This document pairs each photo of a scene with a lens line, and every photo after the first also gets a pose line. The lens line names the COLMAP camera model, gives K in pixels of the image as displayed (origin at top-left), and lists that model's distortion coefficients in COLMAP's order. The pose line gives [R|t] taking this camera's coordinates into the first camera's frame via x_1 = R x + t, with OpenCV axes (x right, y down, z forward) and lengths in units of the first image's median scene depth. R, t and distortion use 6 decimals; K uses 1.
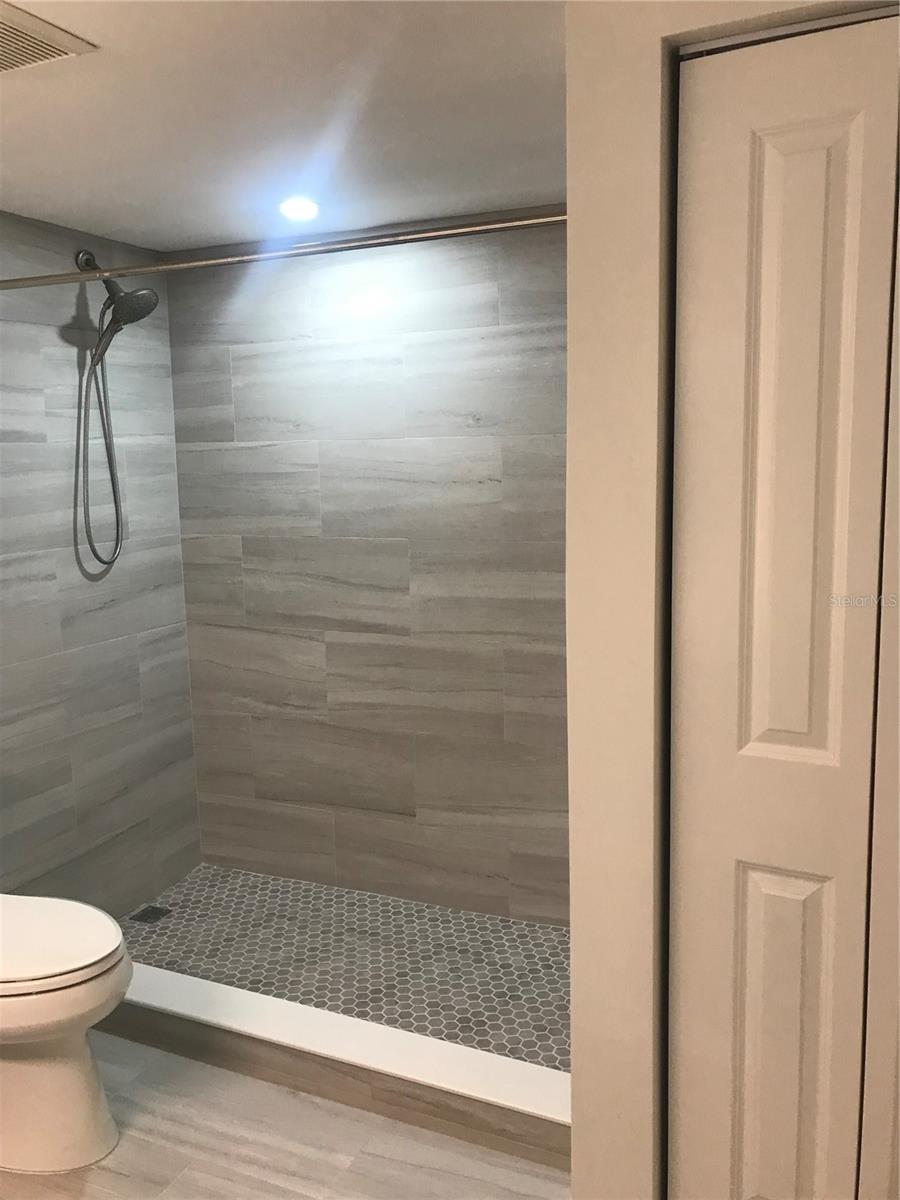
lens RADIAL K [[998.0, 0, 446.9], [0, 998.0, 600.8], [0, 0, 1]] dist [-0.025961, 0.000120]
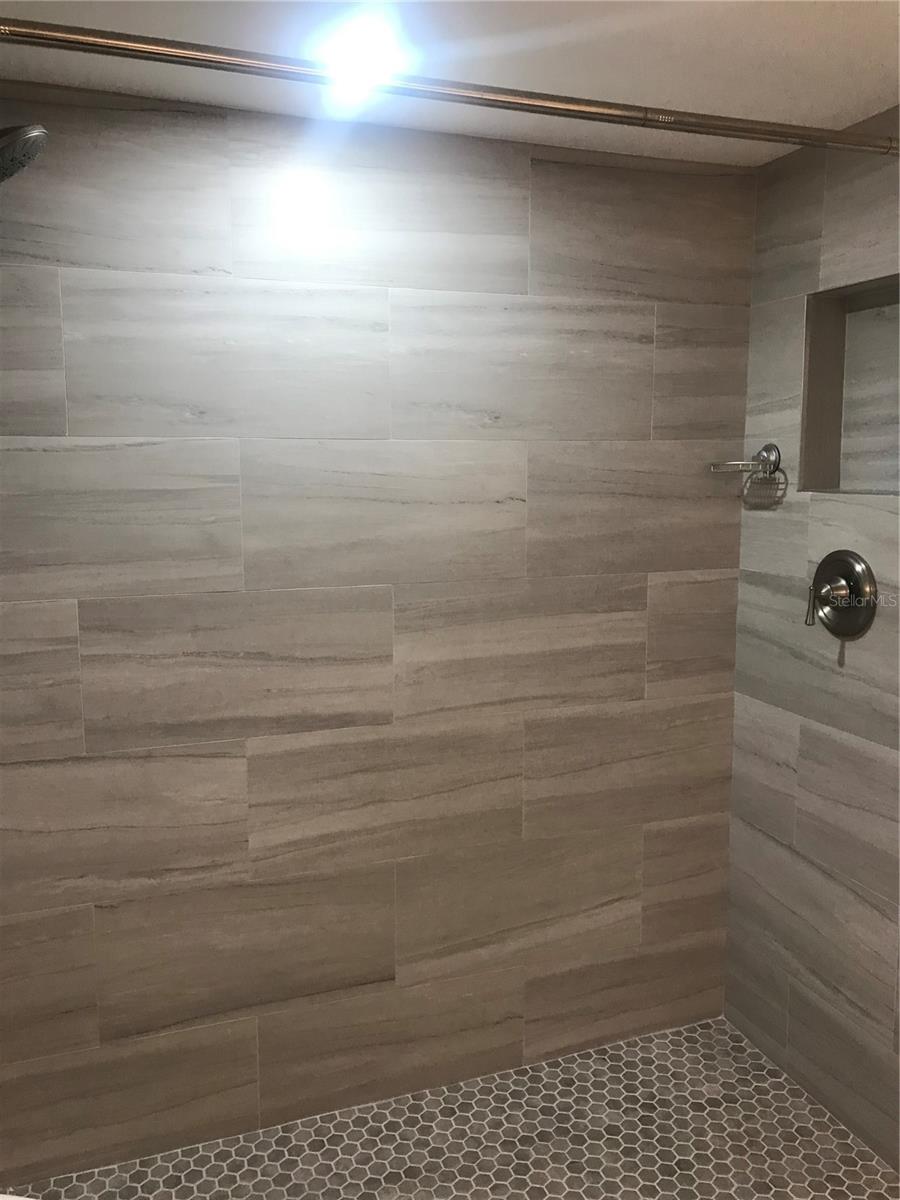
lens RADIAL K [[998.0, 0, 471.8], [0, 998.0, 571.5], [0, 0, 1]] dist [-0.025961, 0.000120]
pose [[0.703345, -0.065531, 0.707822, -0.469883], [0.088528, 0.996065, 0.004249, -0.066639], [-0.705315, 0.059673, 0.706378, 0.454271]]
